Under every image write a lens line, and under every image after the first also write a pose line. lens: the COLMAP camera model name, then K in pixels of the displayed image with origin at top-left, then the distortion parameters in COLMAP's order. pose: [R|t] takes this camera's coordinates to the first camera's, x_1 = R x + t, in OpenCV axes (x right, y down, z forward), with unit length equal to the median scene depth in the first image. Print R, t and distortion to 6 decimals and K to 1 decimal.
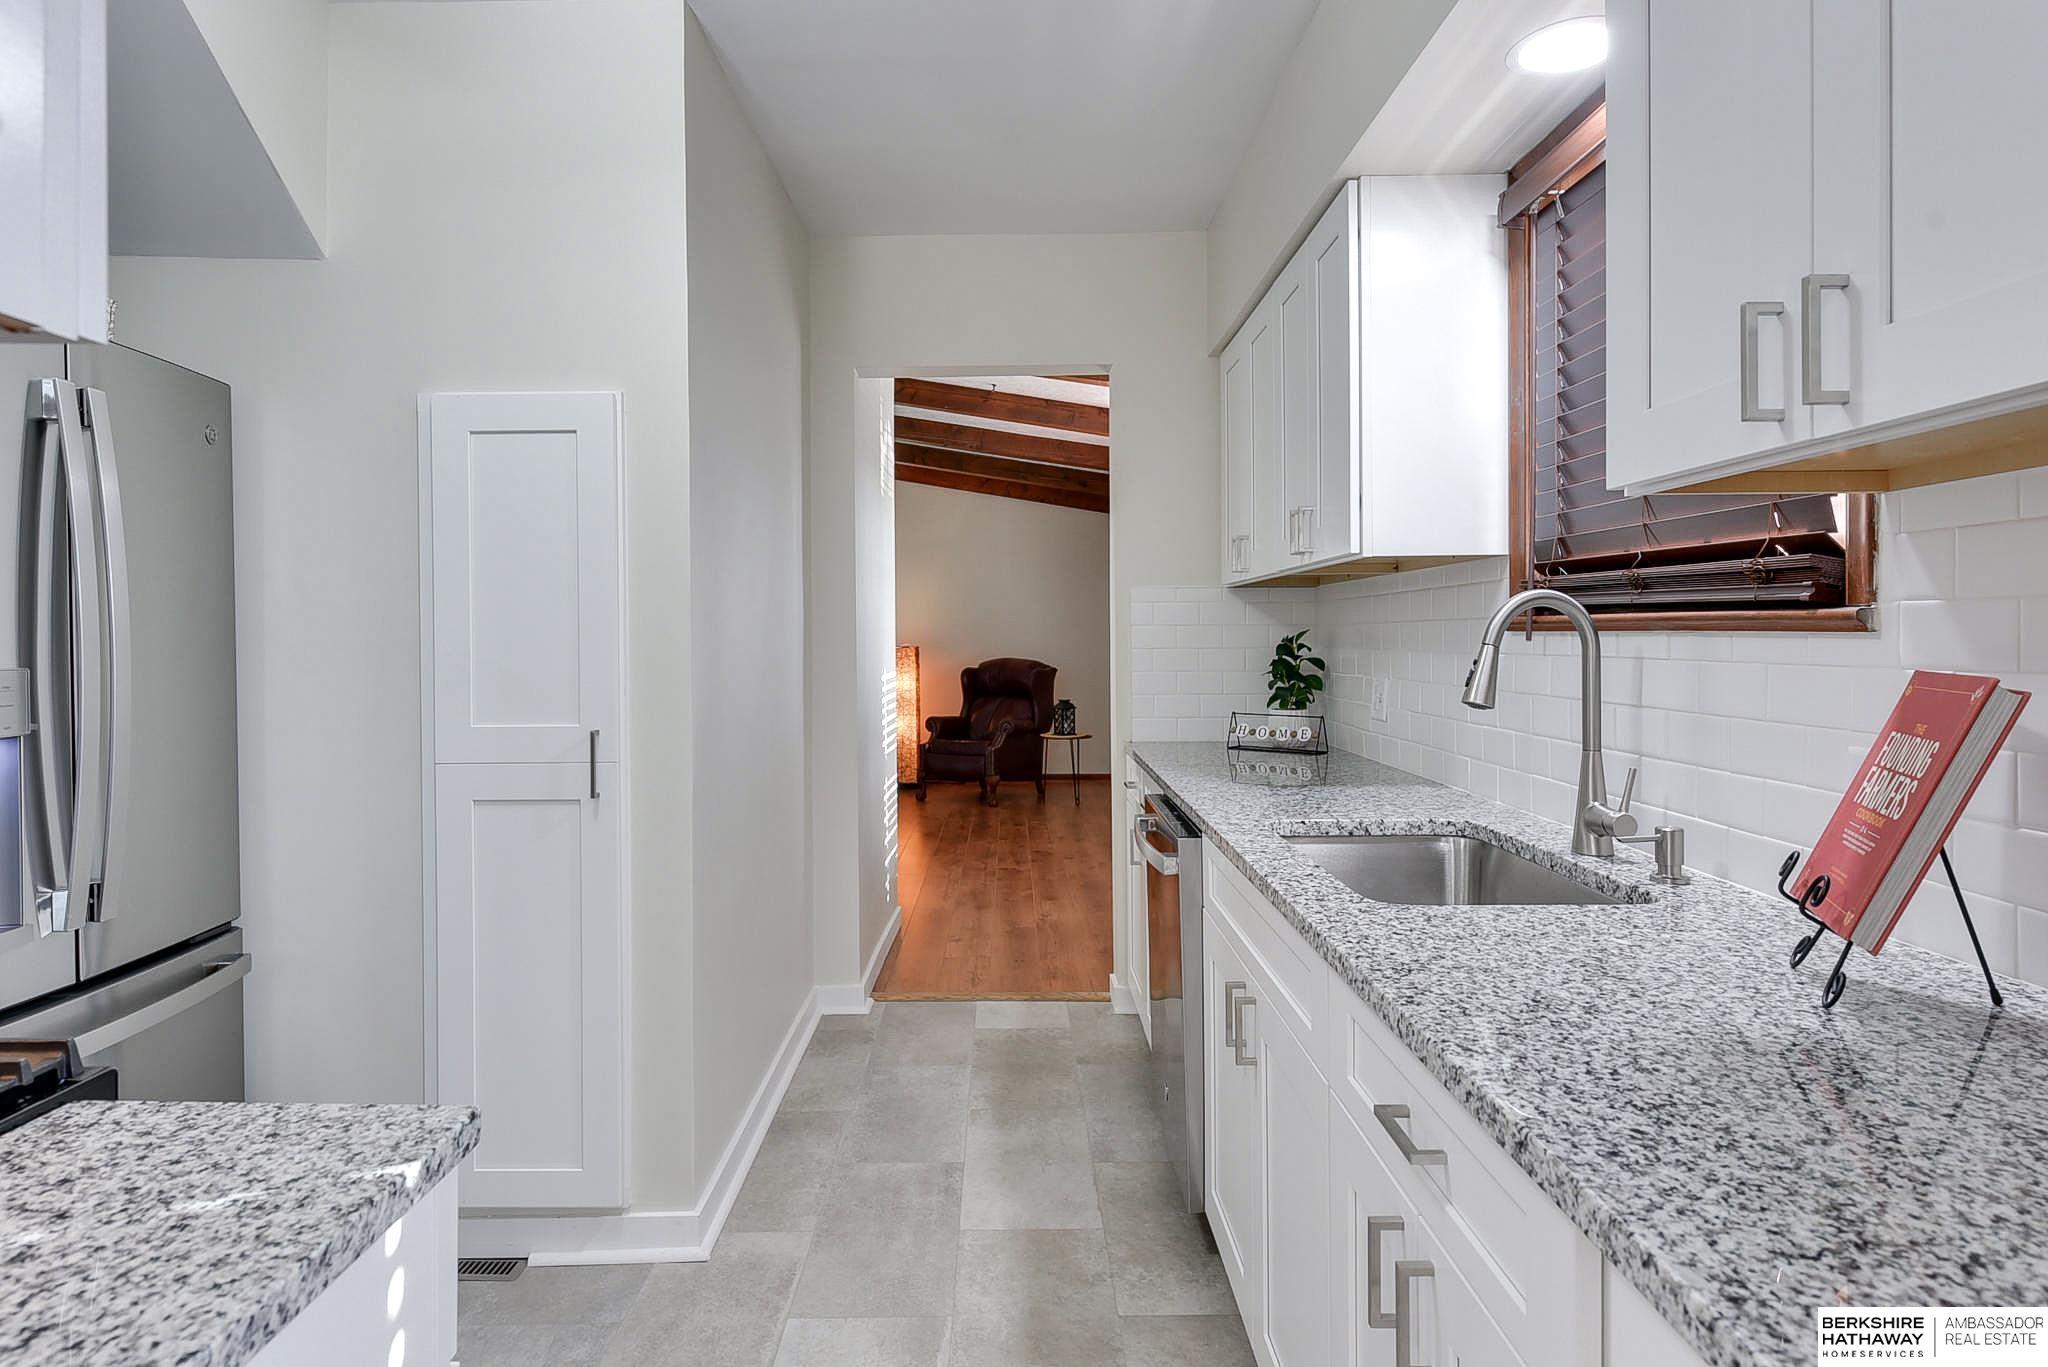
lens RADIAL K [[1126.1, 0, 1018.4], [0, 1126.1, 646.6], [0, 0, 1]] dist [0.015833, -0.001211]
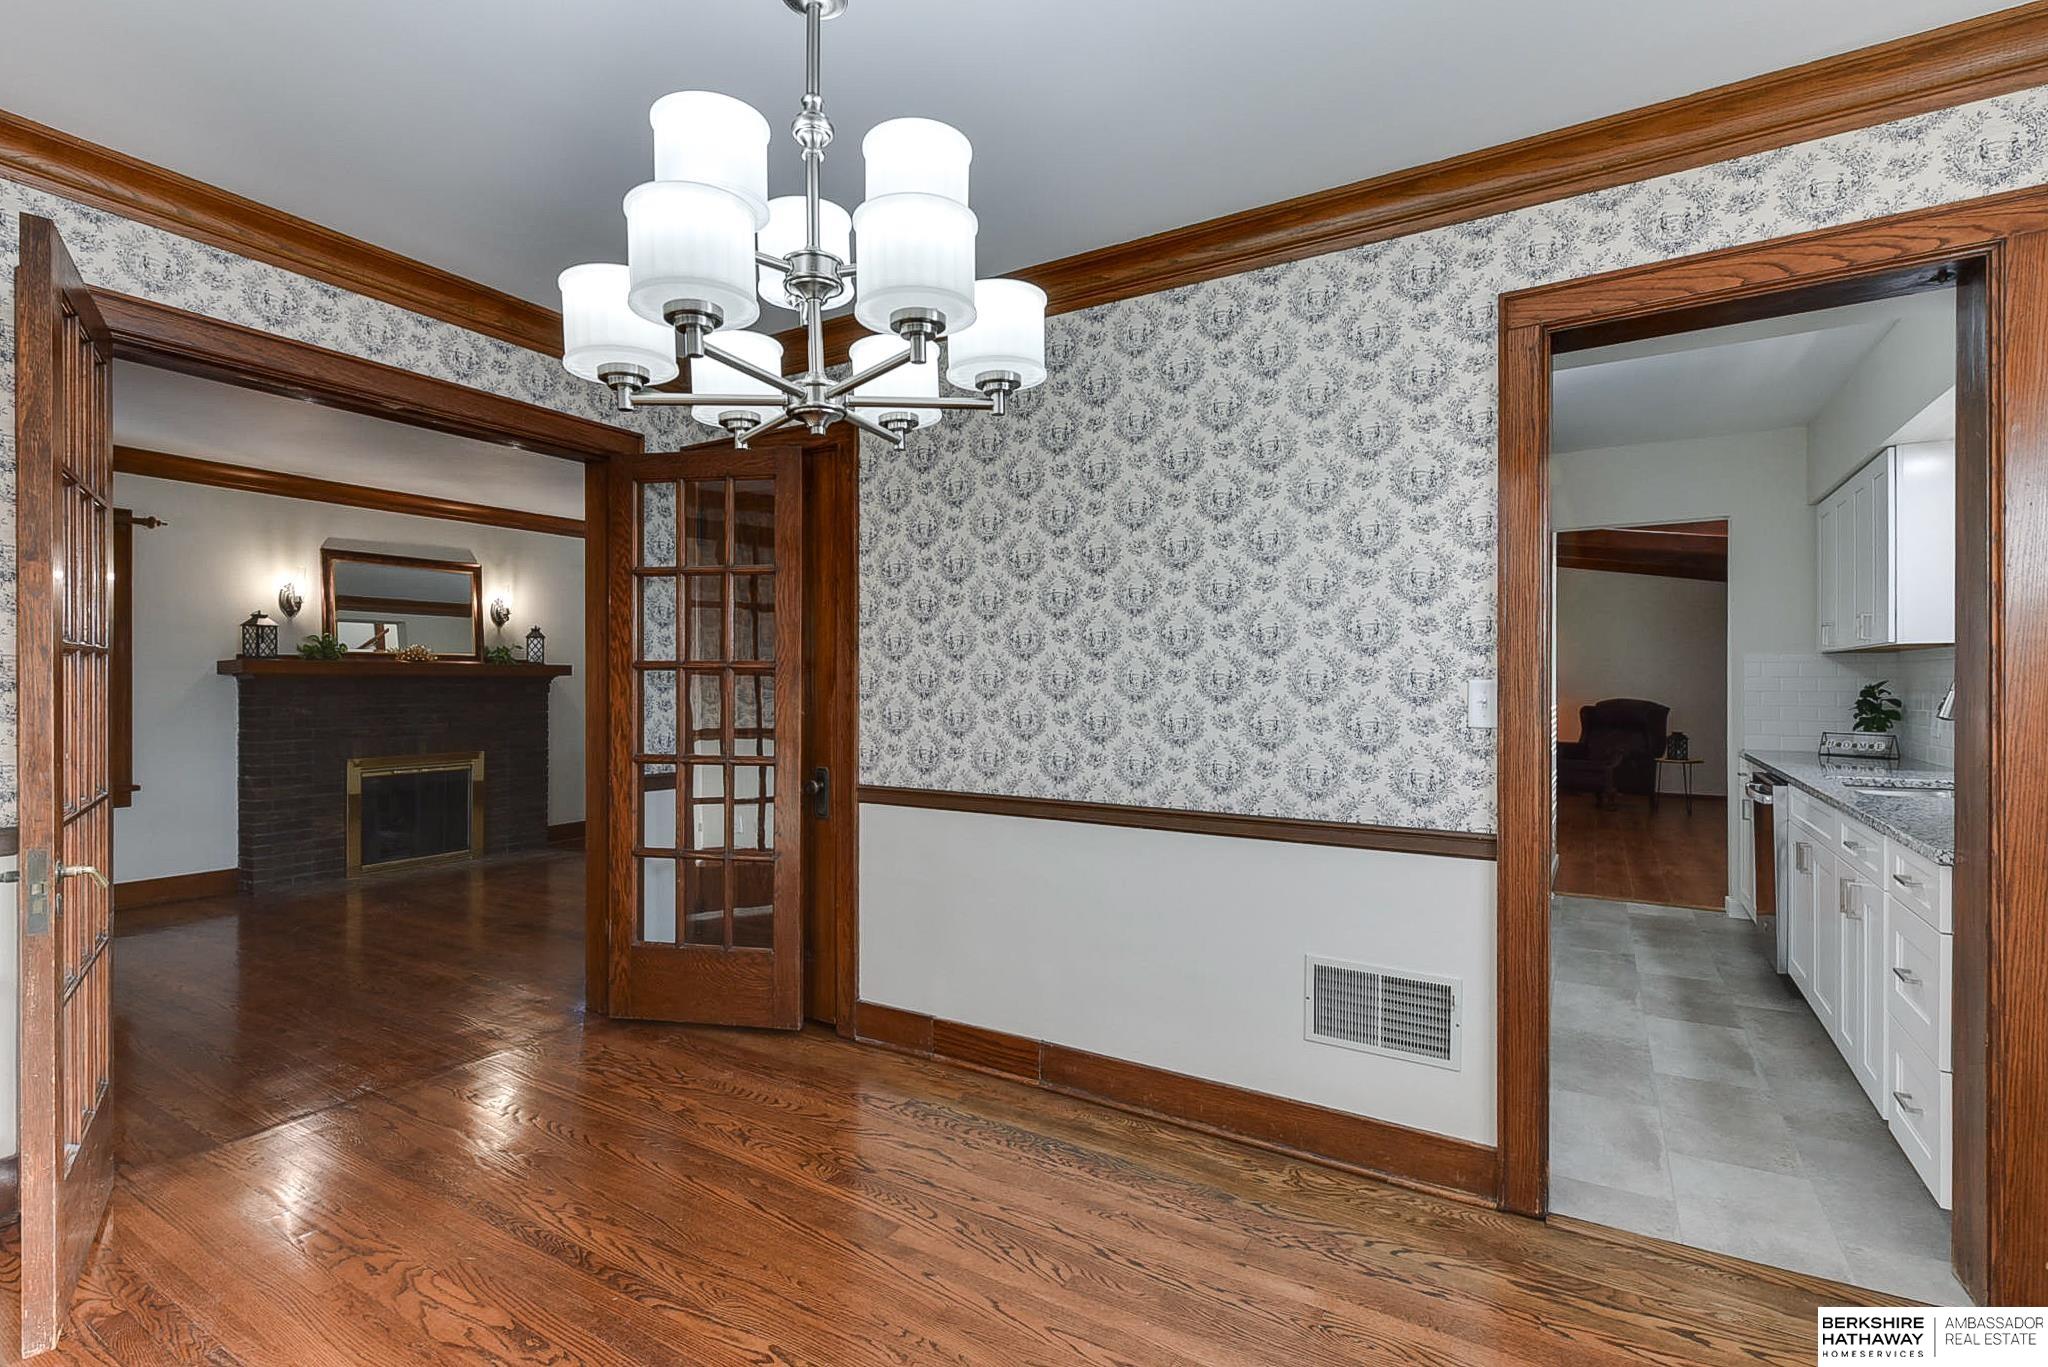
lens RADIAL K [[973.8, 0, 1036.1], [0, 973.8, 685.9], [0, 0, 1]] dist [0.013380, -0.000030]
pose [[0.864190, 0.012108, -0.503020, -0.073359], [-0.011517, 0.999925, 0.004283, -0.000169], [0.503034, 0.002092, 0.864264, -0.750627]]
